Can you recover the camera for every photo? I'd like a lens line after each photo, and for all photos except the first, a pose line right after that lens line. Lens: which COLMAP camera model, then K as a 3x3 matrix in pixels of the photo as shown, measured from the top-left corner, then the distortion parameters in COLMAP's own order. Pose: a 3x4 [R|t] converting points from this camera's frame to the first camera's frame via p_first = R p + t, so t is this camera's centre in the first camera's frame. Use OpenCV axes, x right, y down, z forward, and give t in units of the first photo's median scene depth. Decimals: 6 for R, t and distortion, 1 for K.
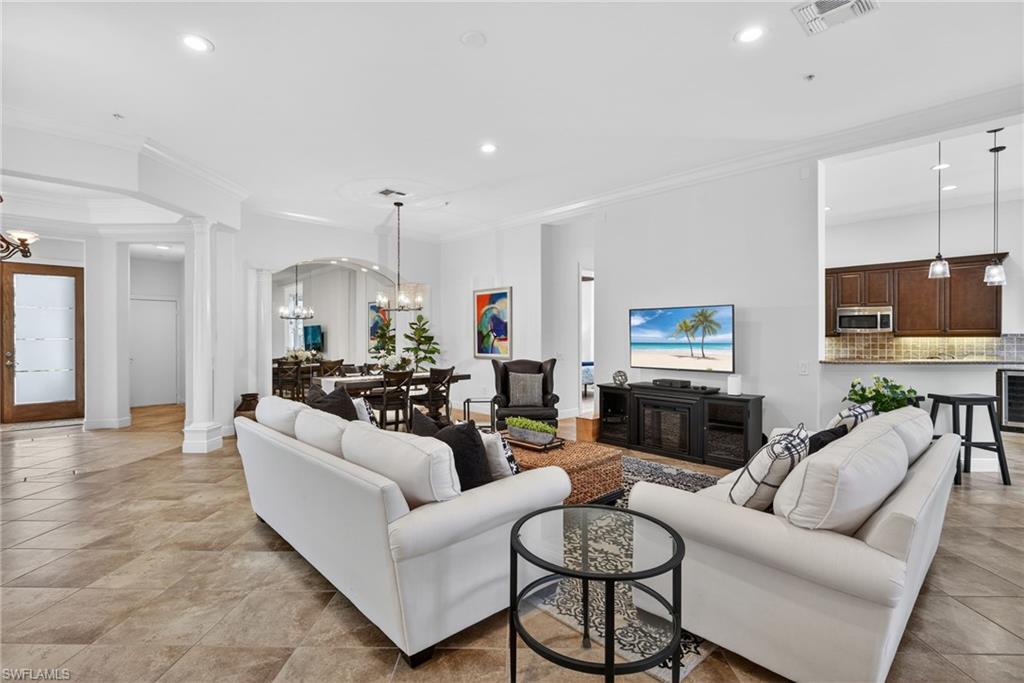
lens RADIAL K [[457.5, 0, 509.8], [0, 457.5, 338.5], [0, 0, 1]] dist [0.000040, -0.000788]
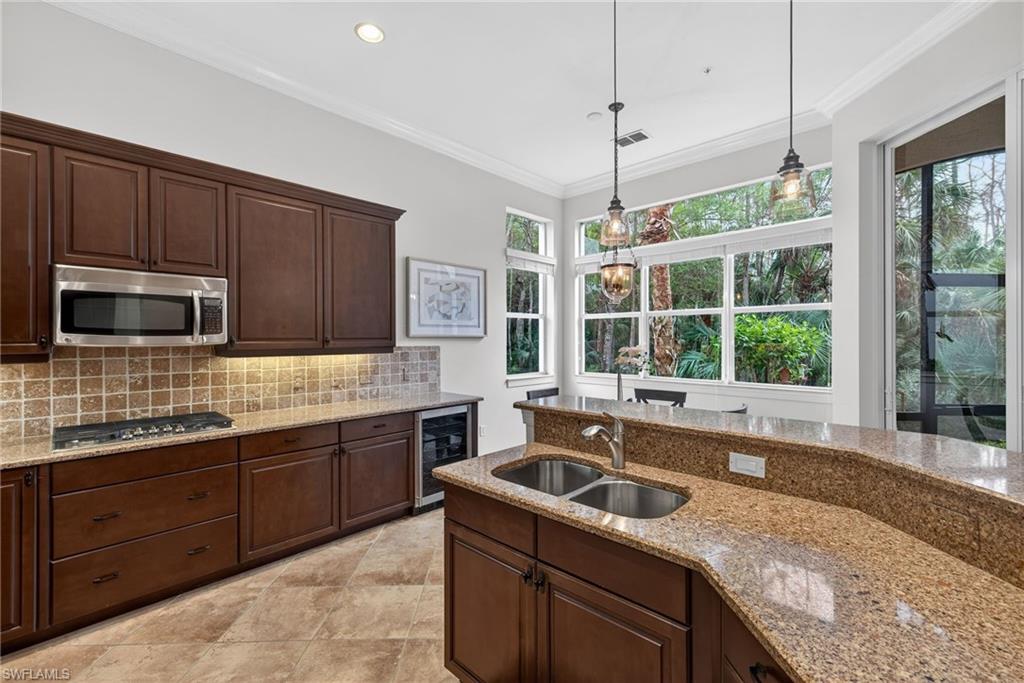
lens RADIAL K [[432.1, 0, 513.6], [0, 432.1, 341.5], [0, 0, 1]] dist [0.001950, 0.000160]
pose [[-0.053274, 0.000432, 0.998580, 0.448380], [0.010008, 0.999950, 0.000102, -0.014322], [-0.998530, 0.009999, -0.053275, 0.766638]]
